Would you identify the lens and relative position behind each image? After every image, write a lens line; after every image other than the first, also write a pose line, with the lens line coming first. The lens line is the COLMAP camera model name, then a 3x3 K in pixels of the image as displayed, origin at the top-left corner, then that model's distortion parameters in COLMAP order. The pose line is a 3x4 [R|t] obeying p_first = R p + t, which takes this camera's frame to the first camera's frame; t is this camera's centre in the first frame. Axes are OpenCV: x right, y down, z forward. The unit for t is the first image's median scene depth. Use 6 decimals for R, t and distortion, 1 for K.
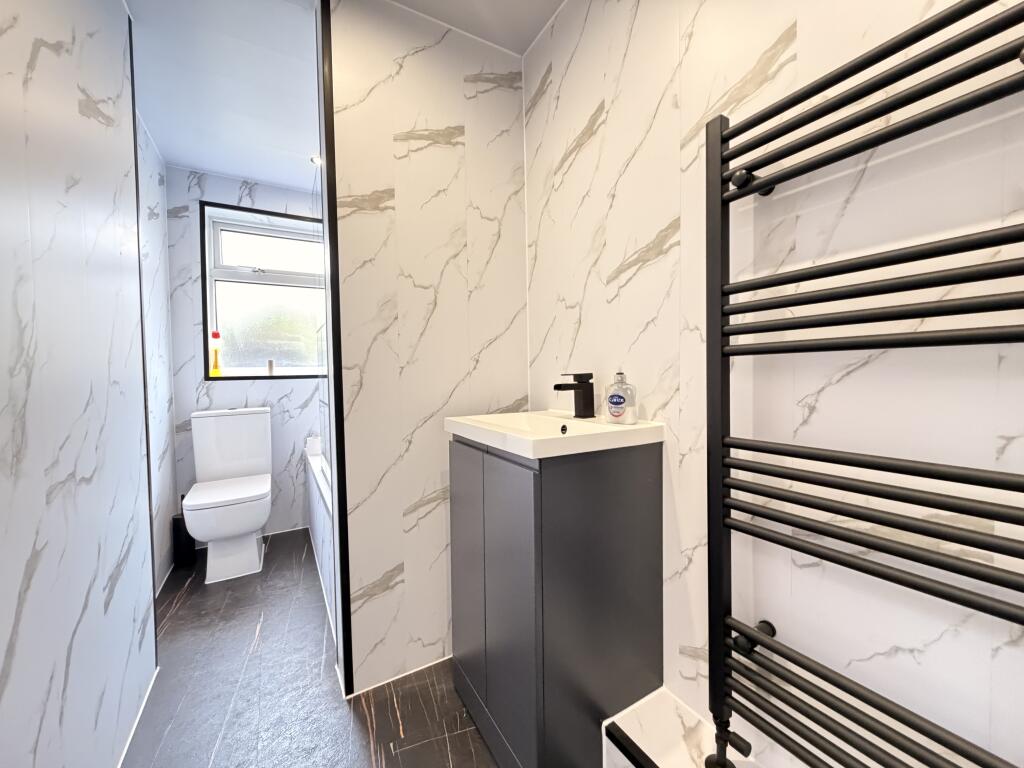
lens RADIAL K [[409.9, 0, 515.9], [0, 409.9, 381.3], [0, 0, 1]] dist [-0.000101, 0.000225]
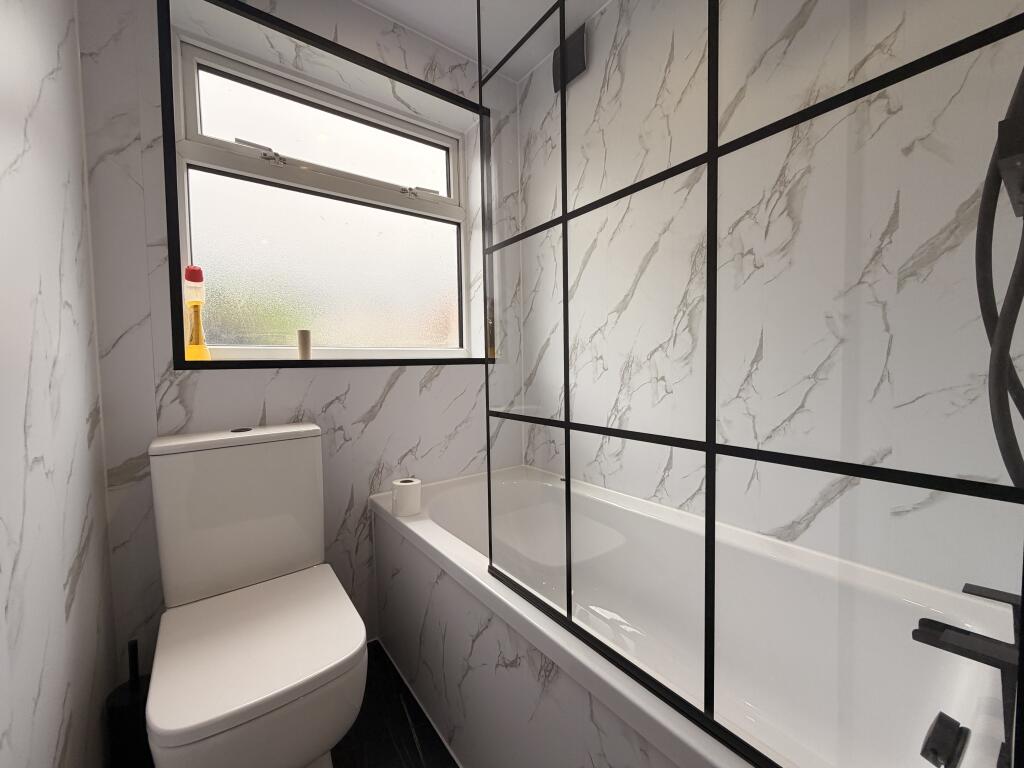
lens RADIAL K [[409.9, 0, 513.2], [0, 409.9, 380.0], [0, 0, 1]] dist [-0.000101, 0.000225]
pose [[0.993174, -0.001970, 0.116626, -0.430572], [-0.000173, 0.999831, 0.018359, 0.002027], [-0.116642, -0.018254, 0.993006, 0.493217]]
